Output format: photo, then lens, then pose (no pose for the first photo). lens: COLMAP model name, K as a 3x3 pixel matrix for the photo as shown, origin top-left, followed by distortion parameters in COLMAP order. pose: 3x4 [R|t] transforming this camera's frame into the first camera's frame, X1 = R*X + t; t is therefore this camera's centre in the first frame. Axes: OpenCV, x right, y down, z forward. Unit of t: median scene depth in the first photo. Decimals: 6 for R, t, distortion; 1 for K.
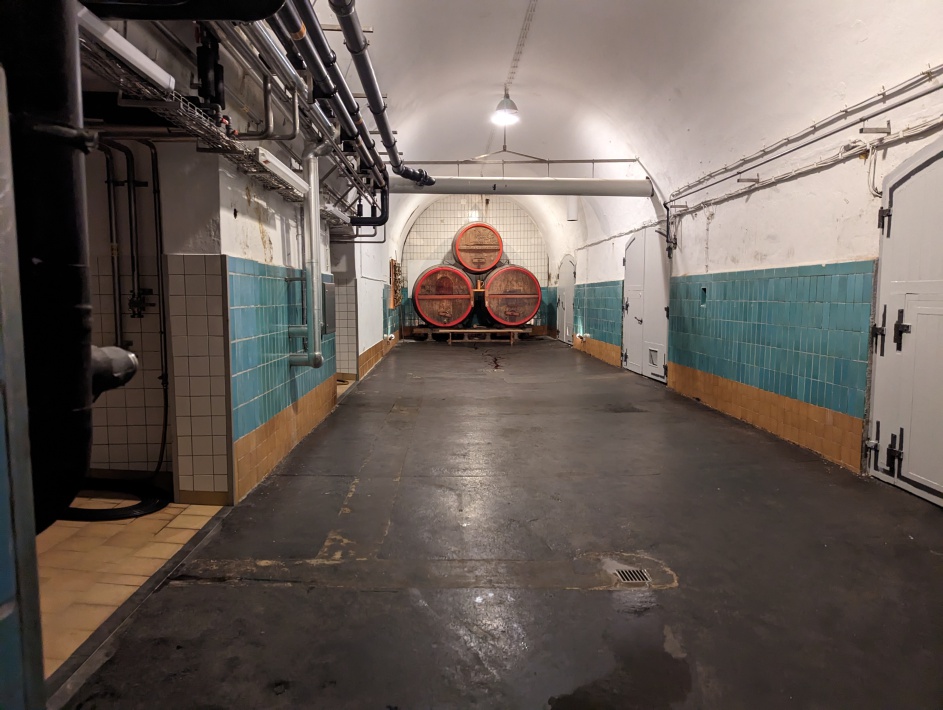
lens RADIAL K [[669.9, 0, 472.6], [0, 669.9, 356.8], [0, 0, 1]] dist [0.059958, -0.046034]
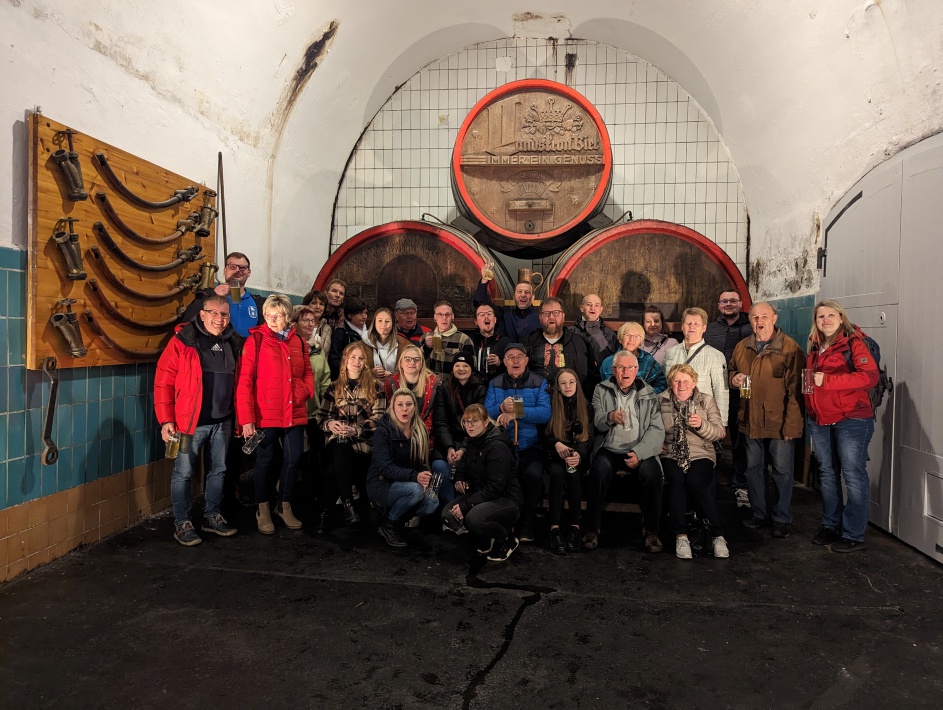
lens RADIAL K [[669.9, 0, 472.5], [0, 669.9, 354.7], [0, 0, 1]] dist [0.059958, -0.046034]
pose [[0.986592, 0.018700, -0.162132, 0.034087], [-0.029361, 0.997543, -0.063611, -0.056708], [0.160545, 0.067518, 0.984717, 0.703106]]
